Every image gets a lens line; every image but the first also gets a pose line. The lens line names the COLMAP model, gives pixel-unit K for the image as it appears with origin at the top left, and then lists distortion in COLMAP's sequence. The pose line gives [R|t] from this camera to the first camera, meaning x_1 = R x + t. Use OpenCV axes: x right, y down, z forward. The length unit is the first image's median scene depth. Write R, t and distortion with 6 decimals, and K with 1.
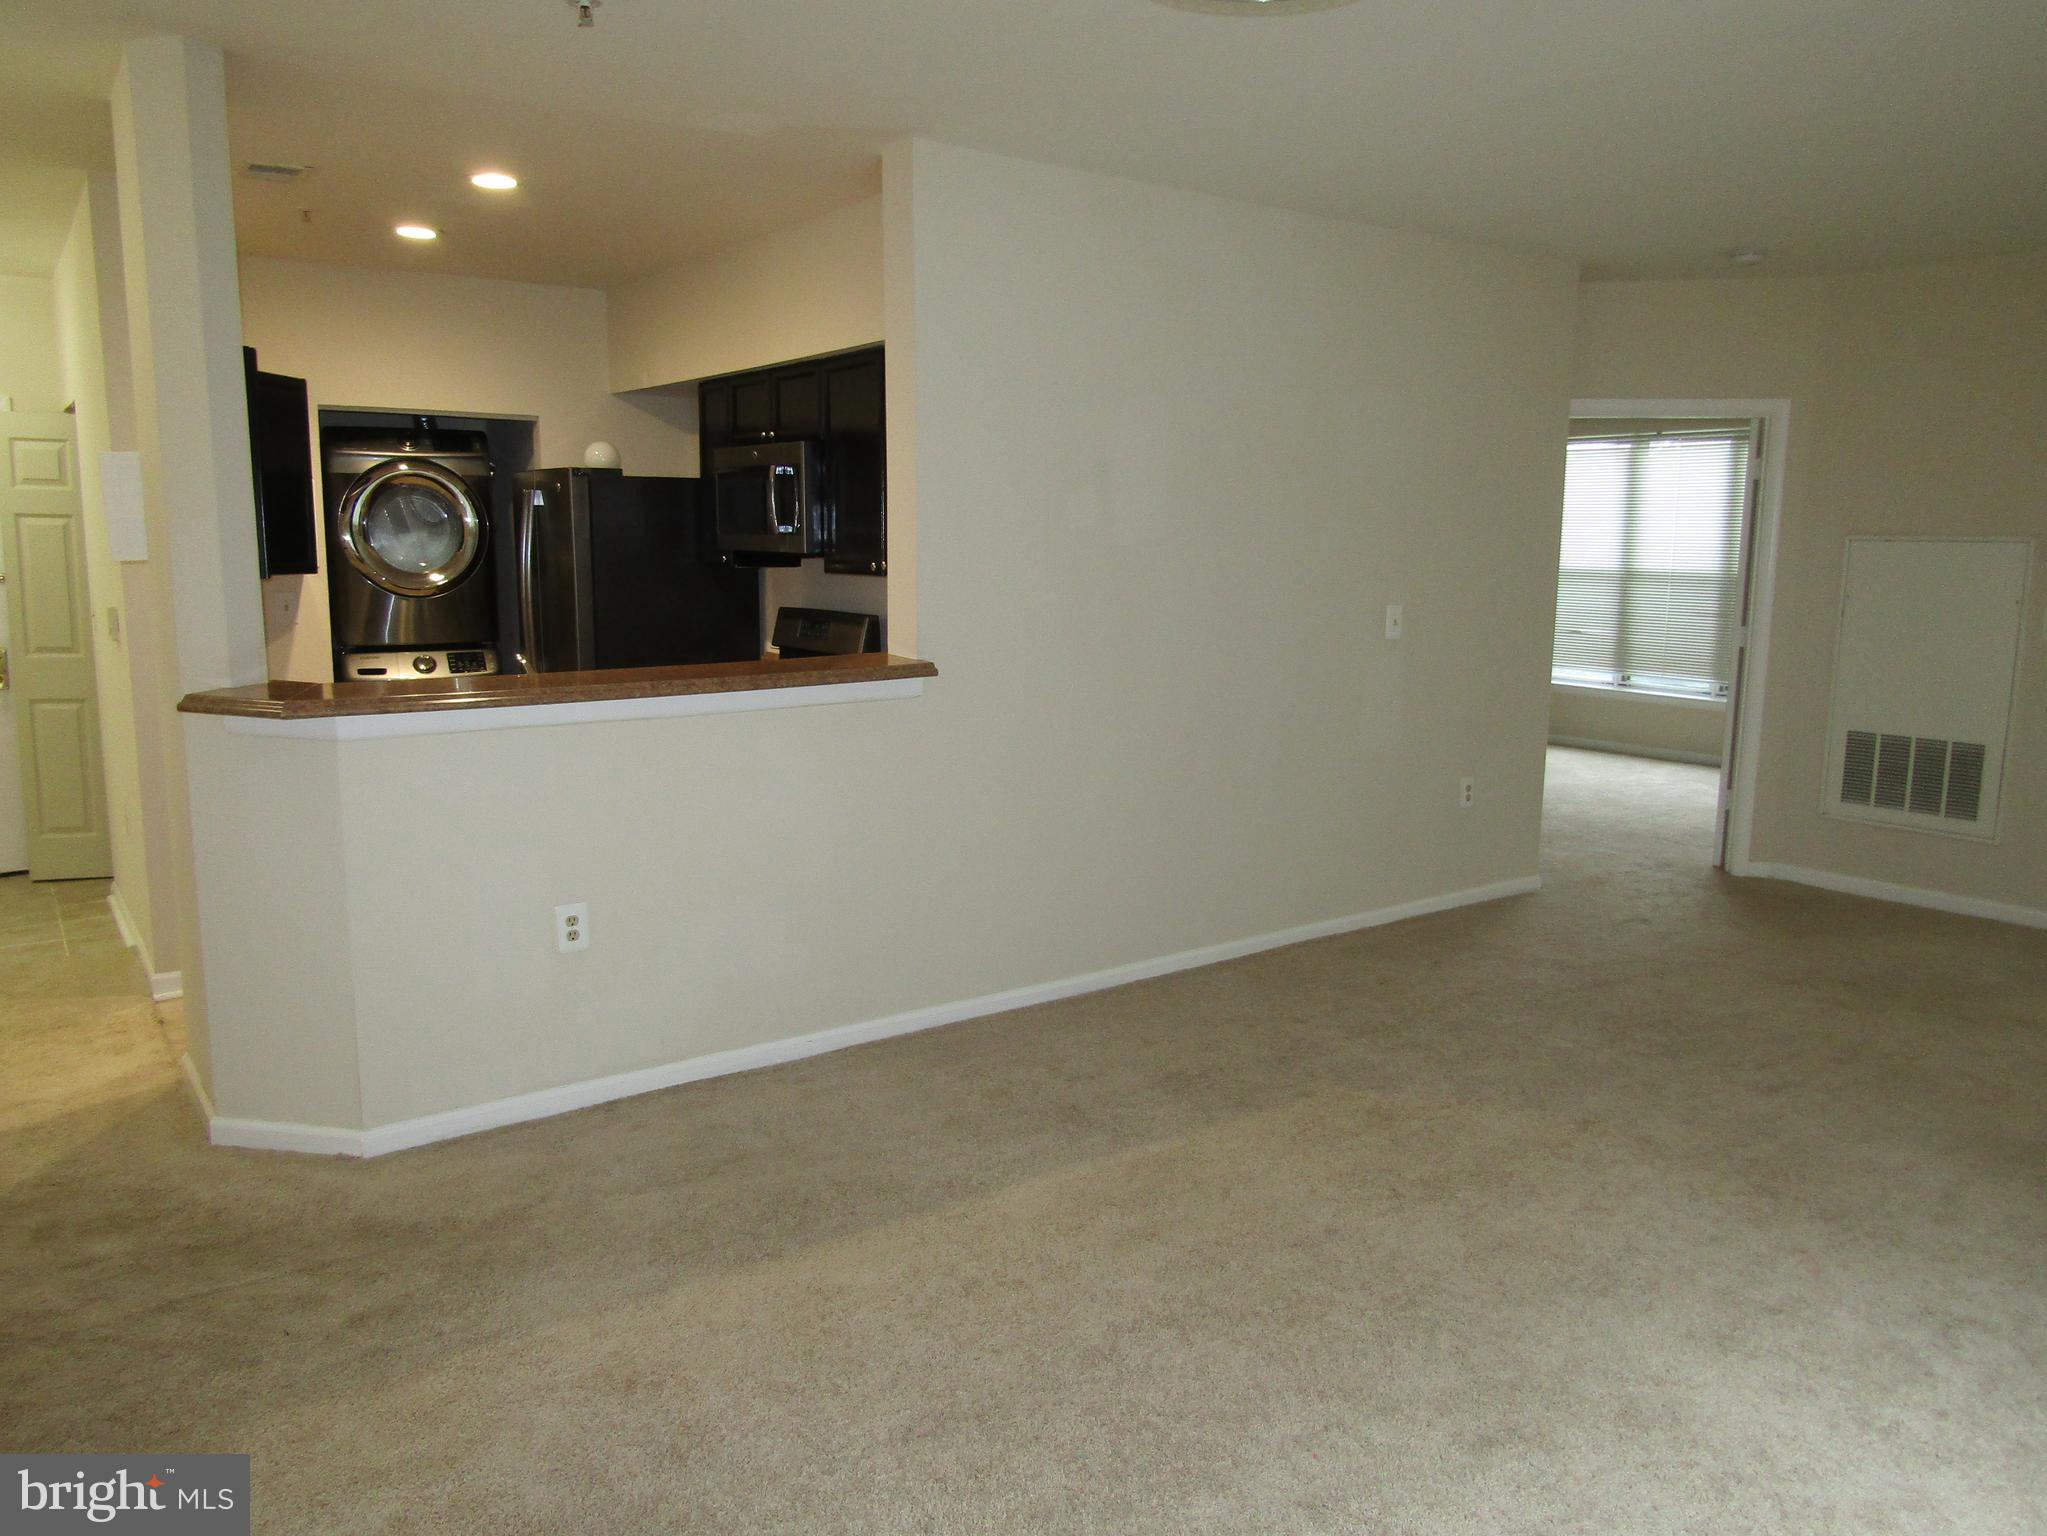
lens RADIAL K [[1464.4, 0, 1005.1], [0, 1464.4, 776.7], [0, 0, 1]] dist [0.003006, -0.003289]
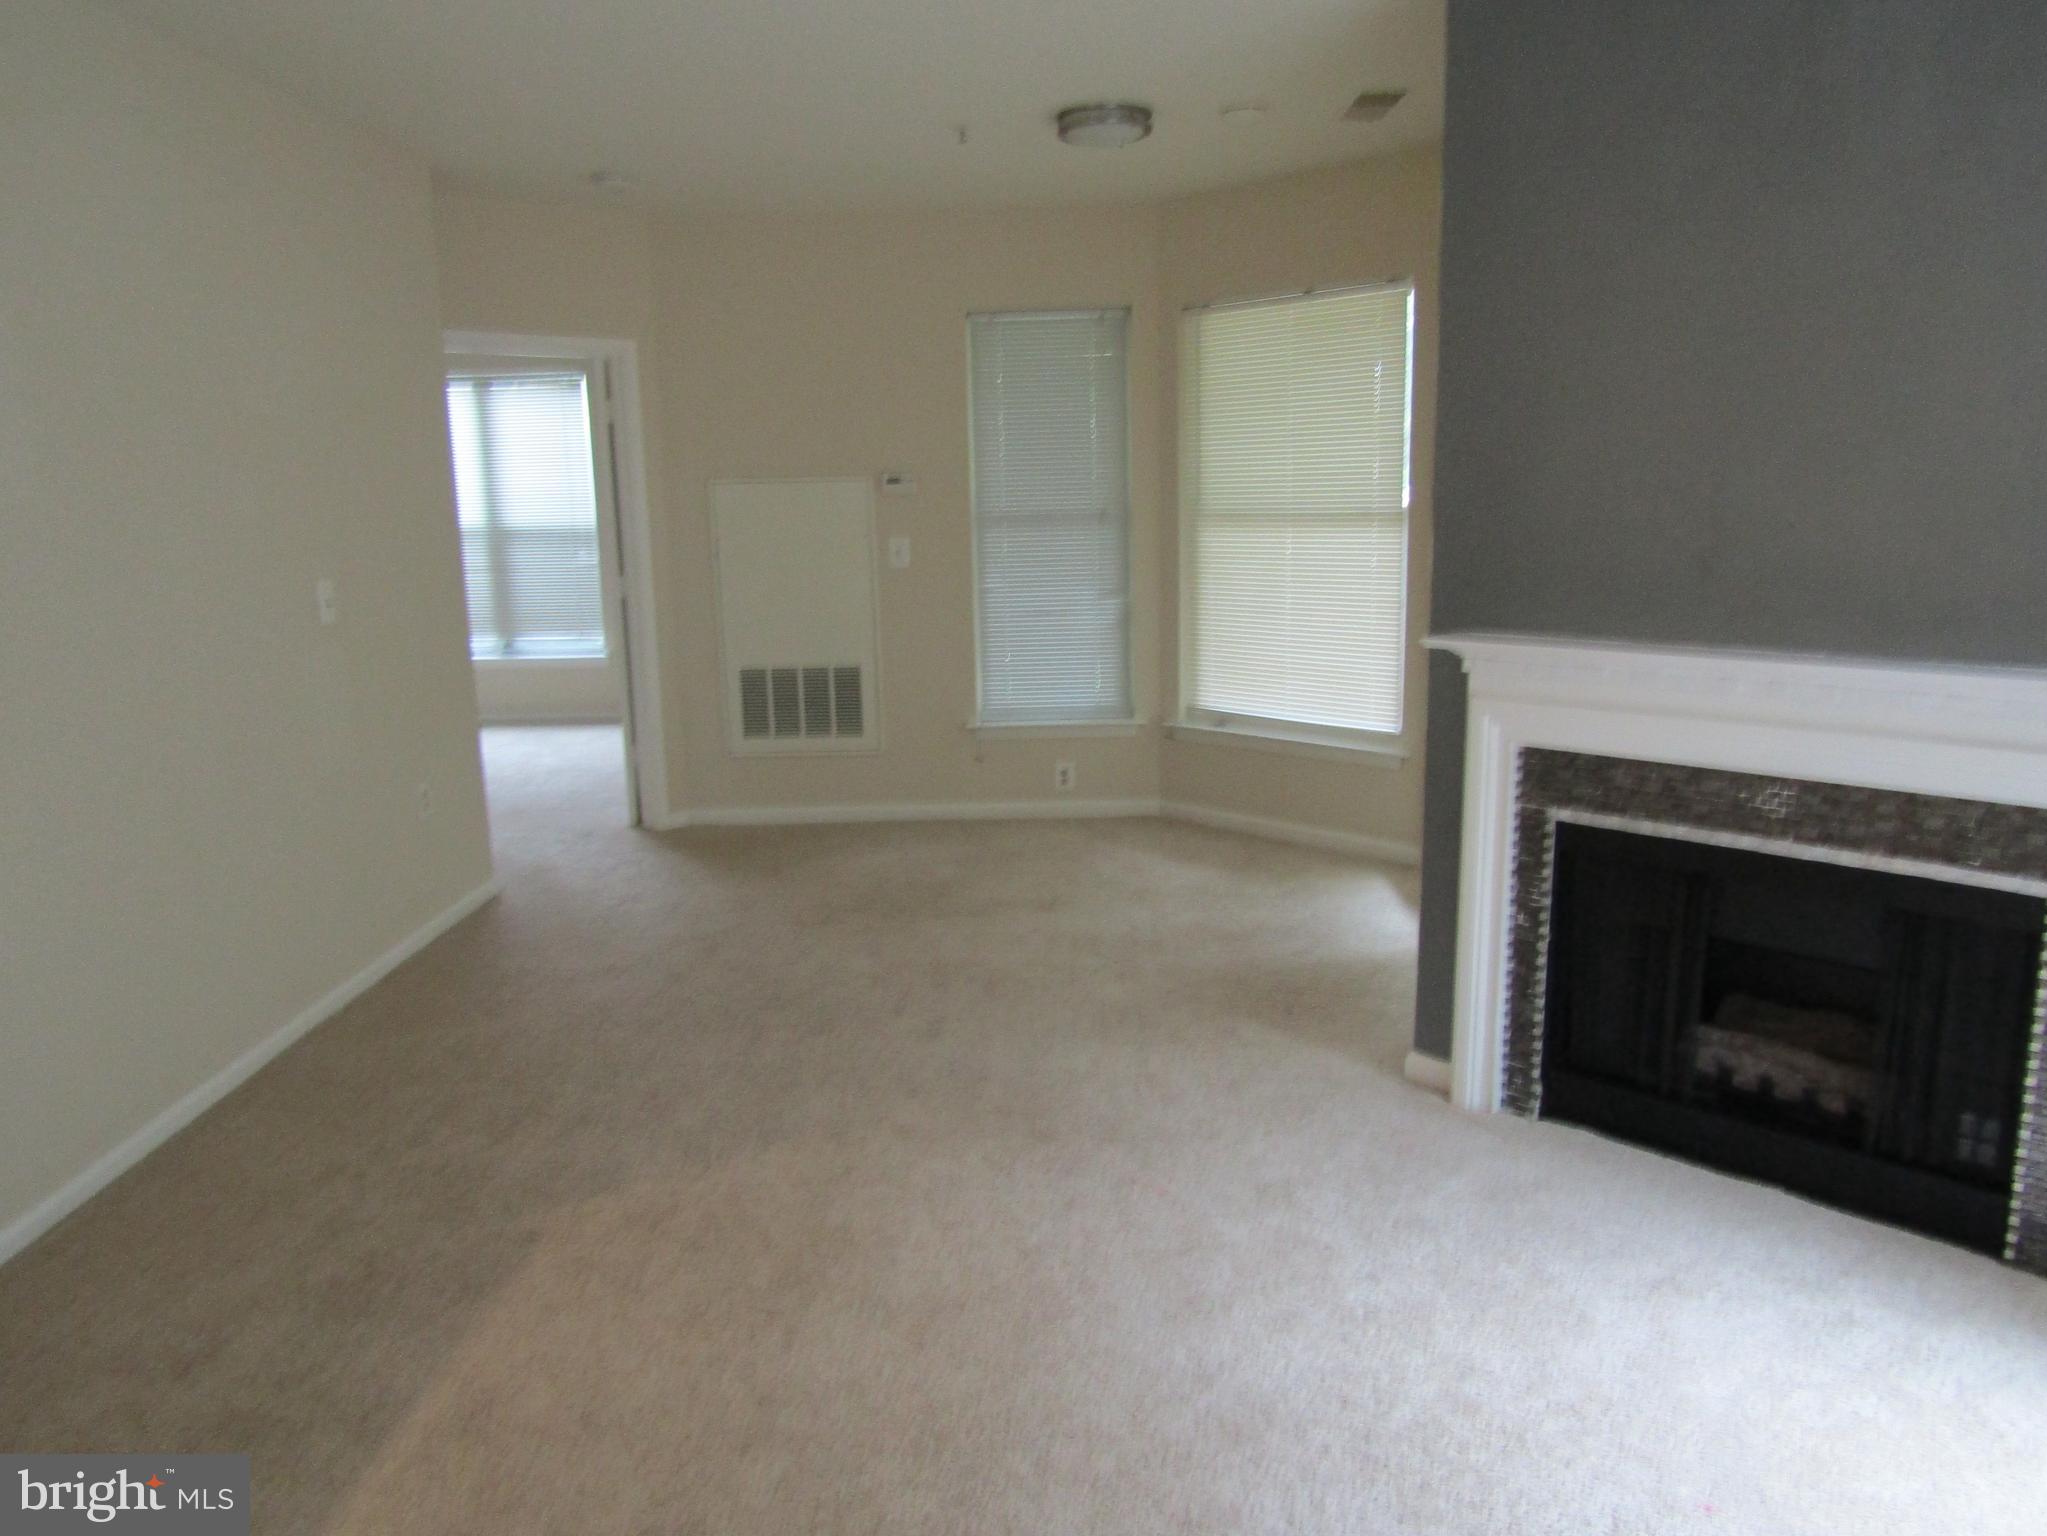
lens RADIAL K [[1464.4, 0, 1019.7], [0, 1464.4, 764.9], [0, 0, 1]] dist [0.003006, -0.003289]
pose [[0.600124, -0.176281, 0.780241, -0.126124], [0.160057, 0.982152, 0.098791, -0.036651], [-0.783730, 0.065596, 0.617628, 0.219503]]
